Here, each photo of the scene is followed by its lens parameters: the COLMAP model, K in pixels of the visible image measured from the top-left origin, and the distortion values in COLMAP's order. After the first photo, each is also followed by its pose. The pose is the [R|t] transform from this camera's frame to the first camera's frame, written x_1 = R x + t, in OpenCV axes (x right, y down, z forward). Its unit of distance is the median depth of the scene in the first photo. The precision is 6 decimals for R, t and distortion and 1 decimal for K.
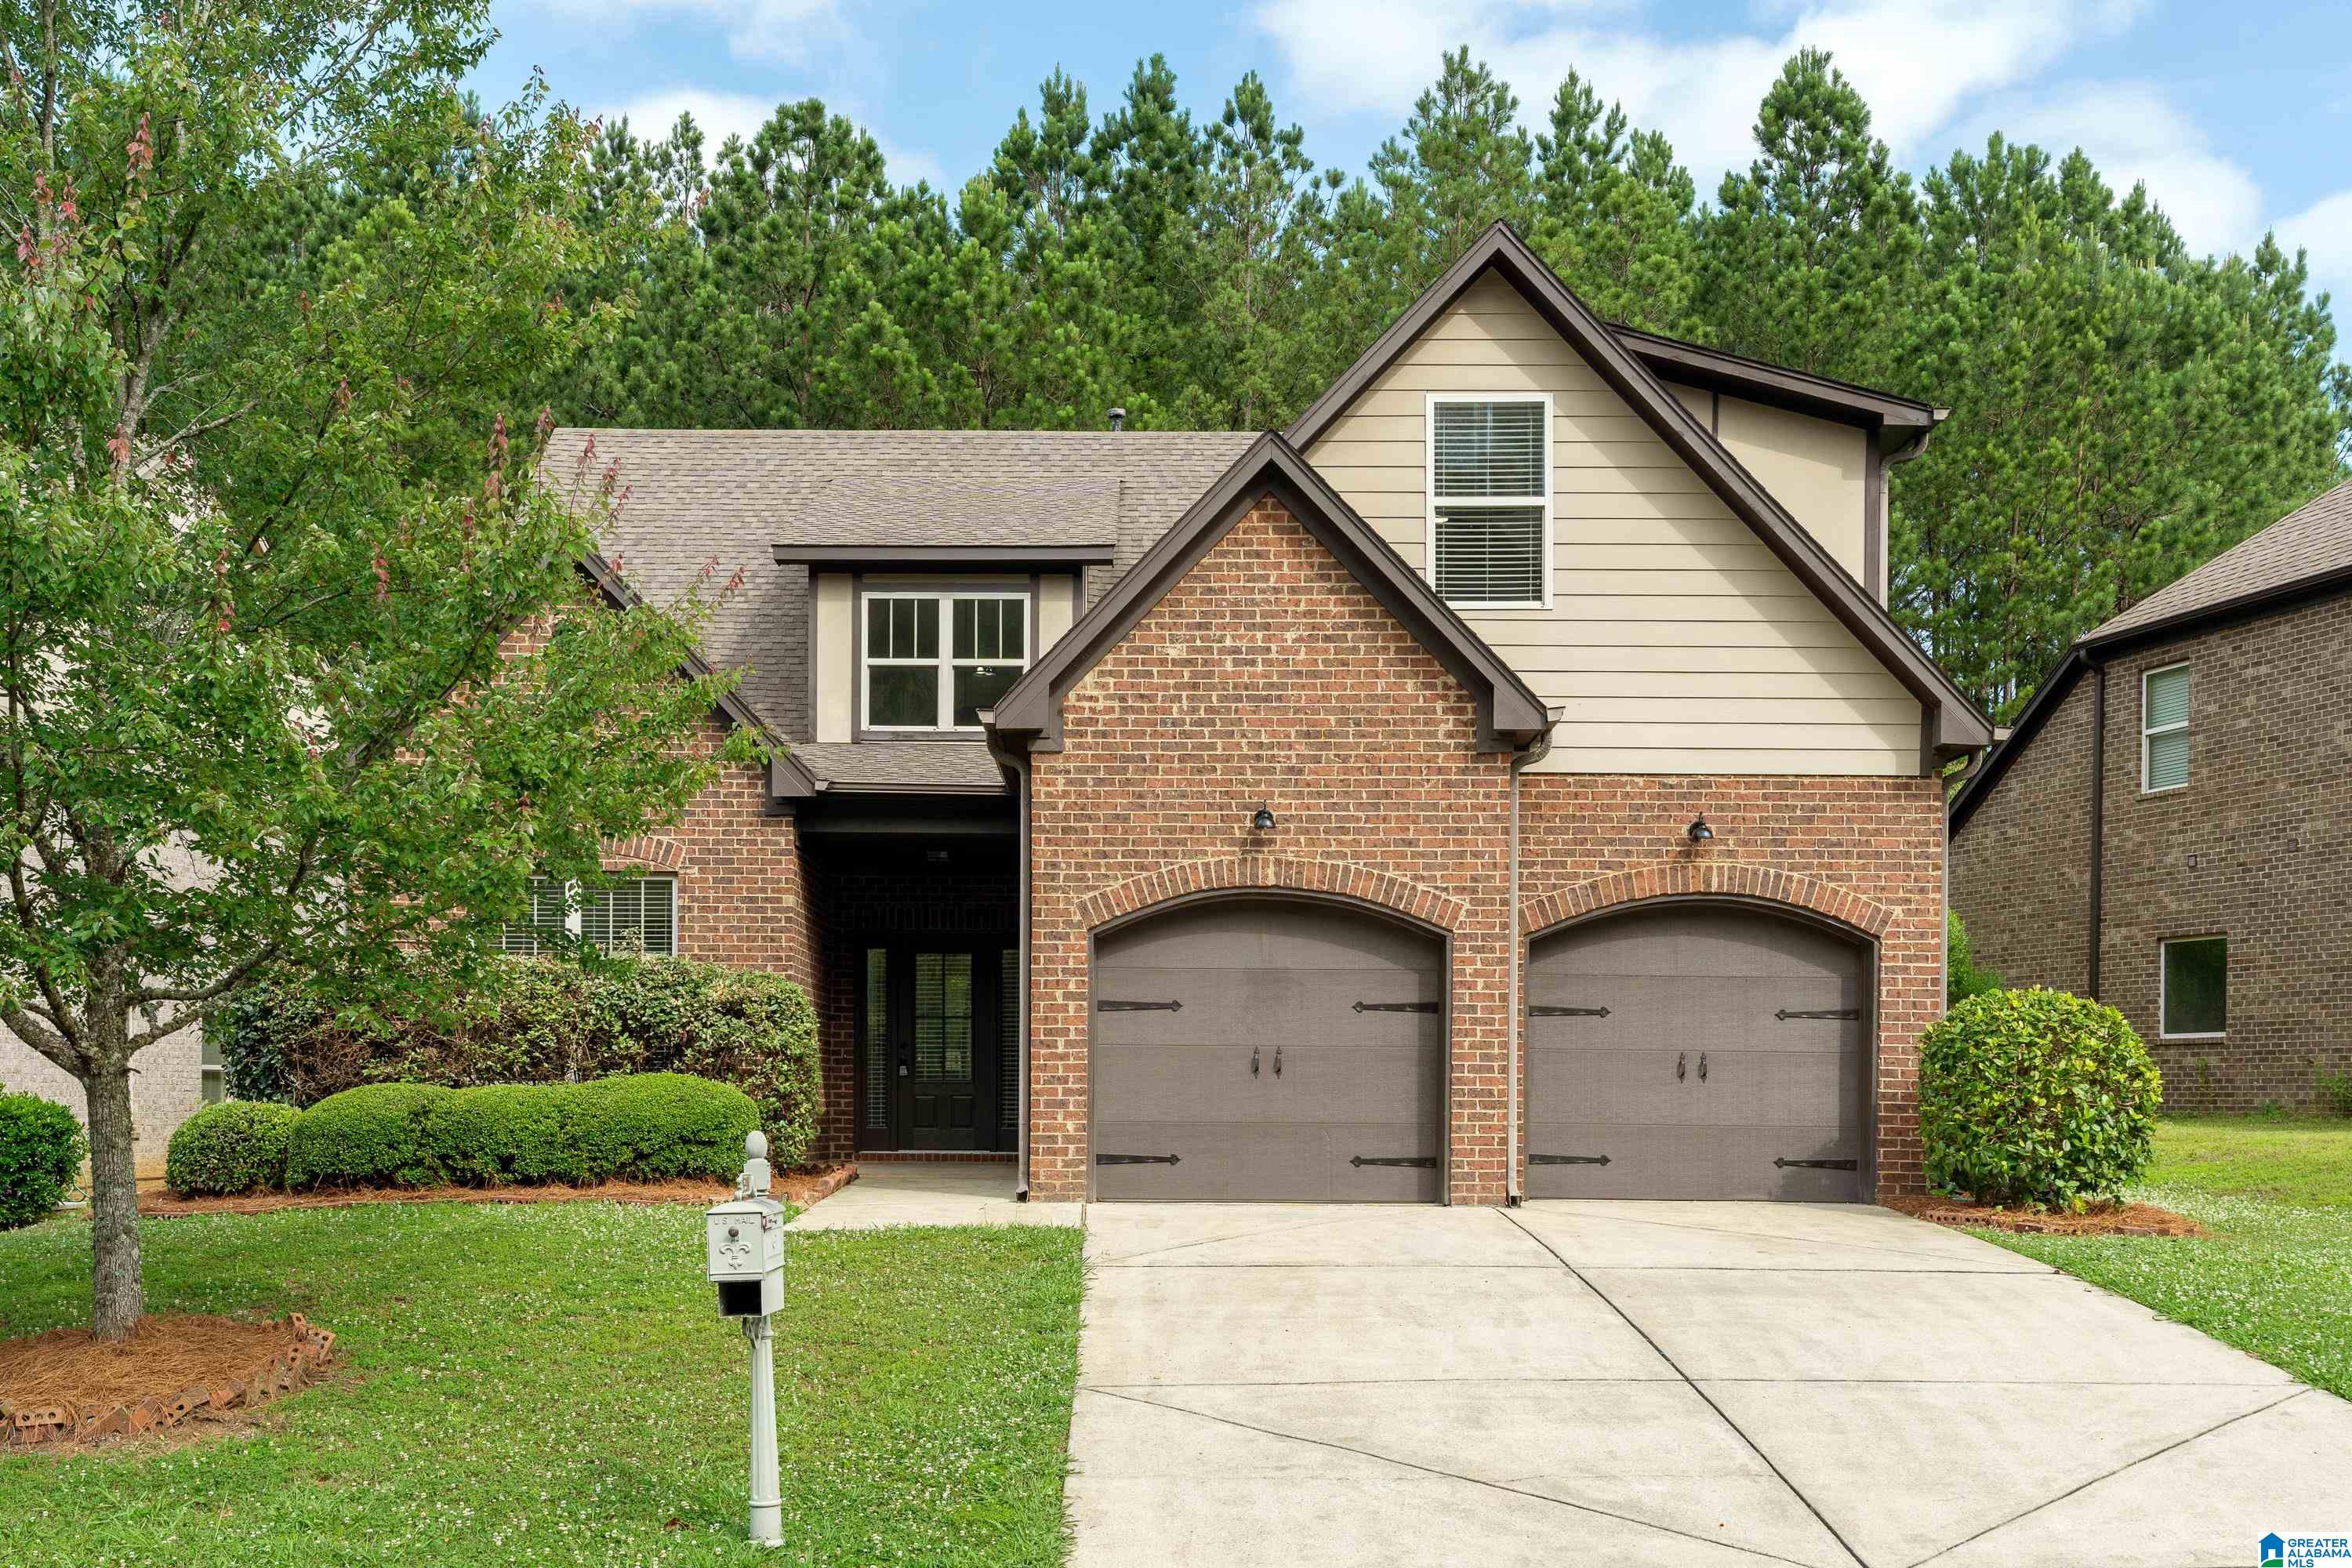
lens RADIAL K [[2351.3, 0, 1175.7], [0, 2351.3, 783.4], [0, 0, 1]] dist [0.009899, 0.013481]
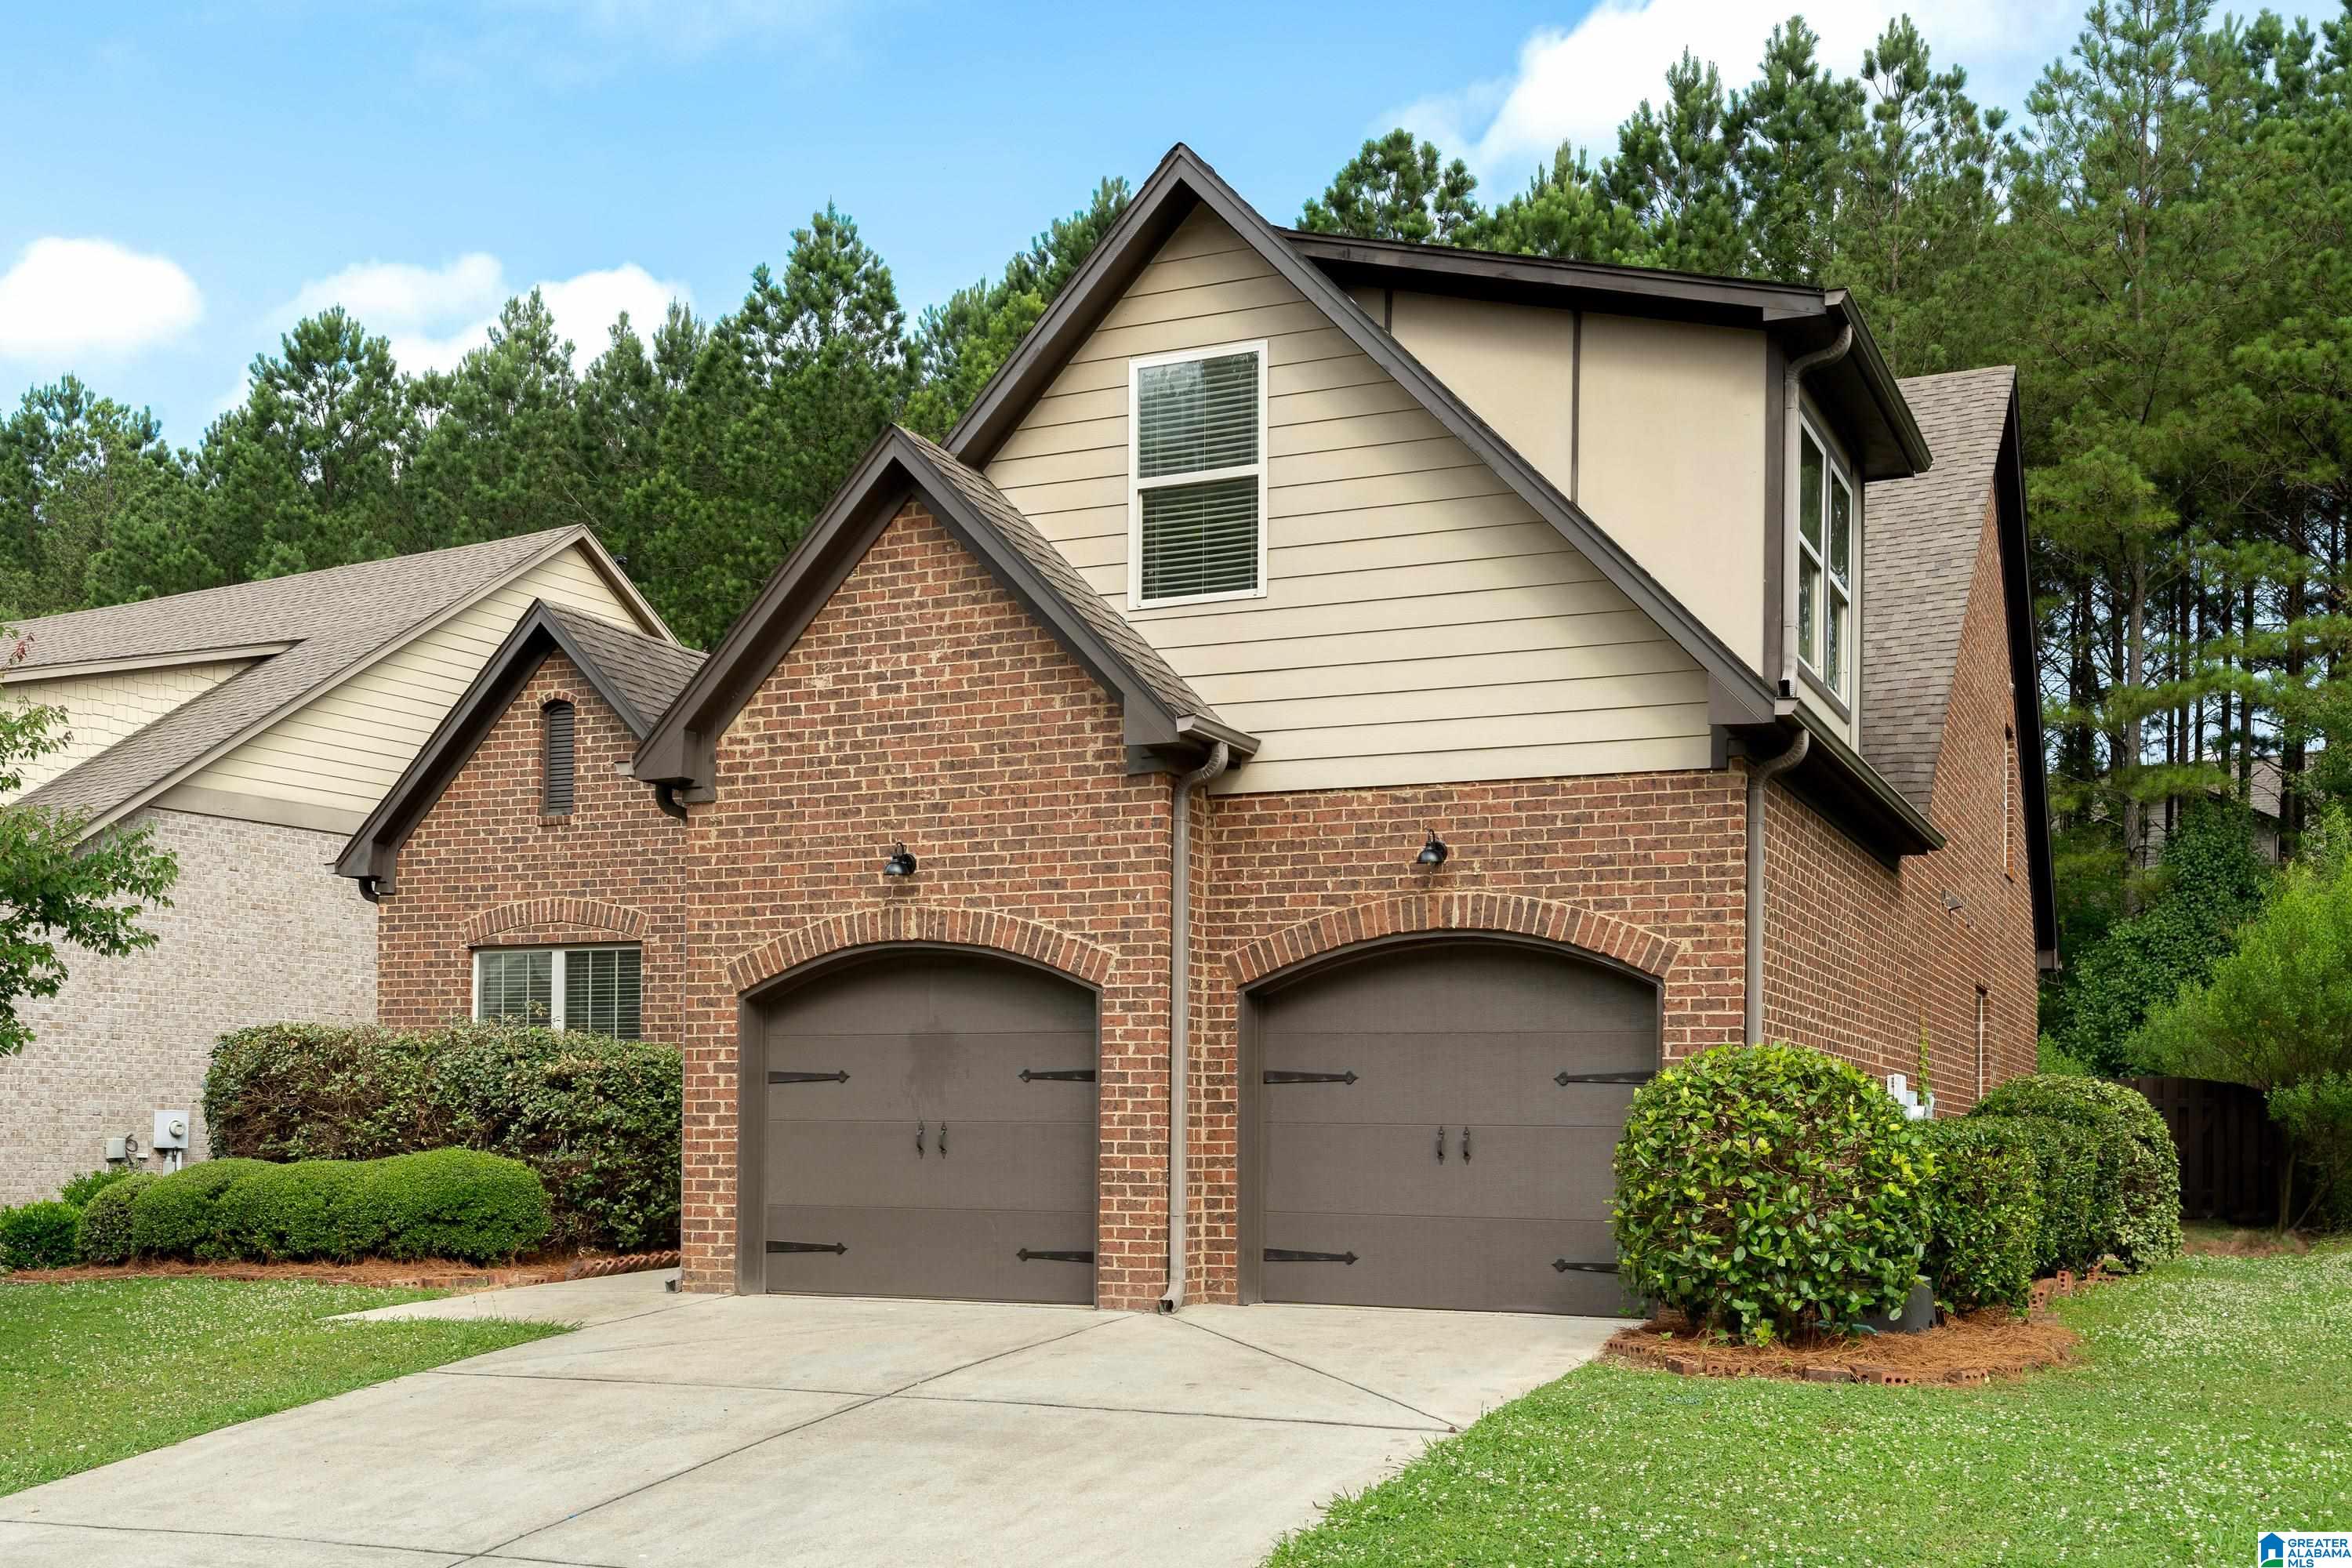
lens RADIAL K [[2368.8, 0, 1176.0], [0, 2368.8, 819.5], [0, 0, 1]] dist [0.008048, 0.021021]
pose [[0.914362, -0.053592, -0.401335, 0.484805], [0.051193, 0.998549, -0.016708, 0.018240], [0.401648, -0.005268, 0.915779, 0.223919]]
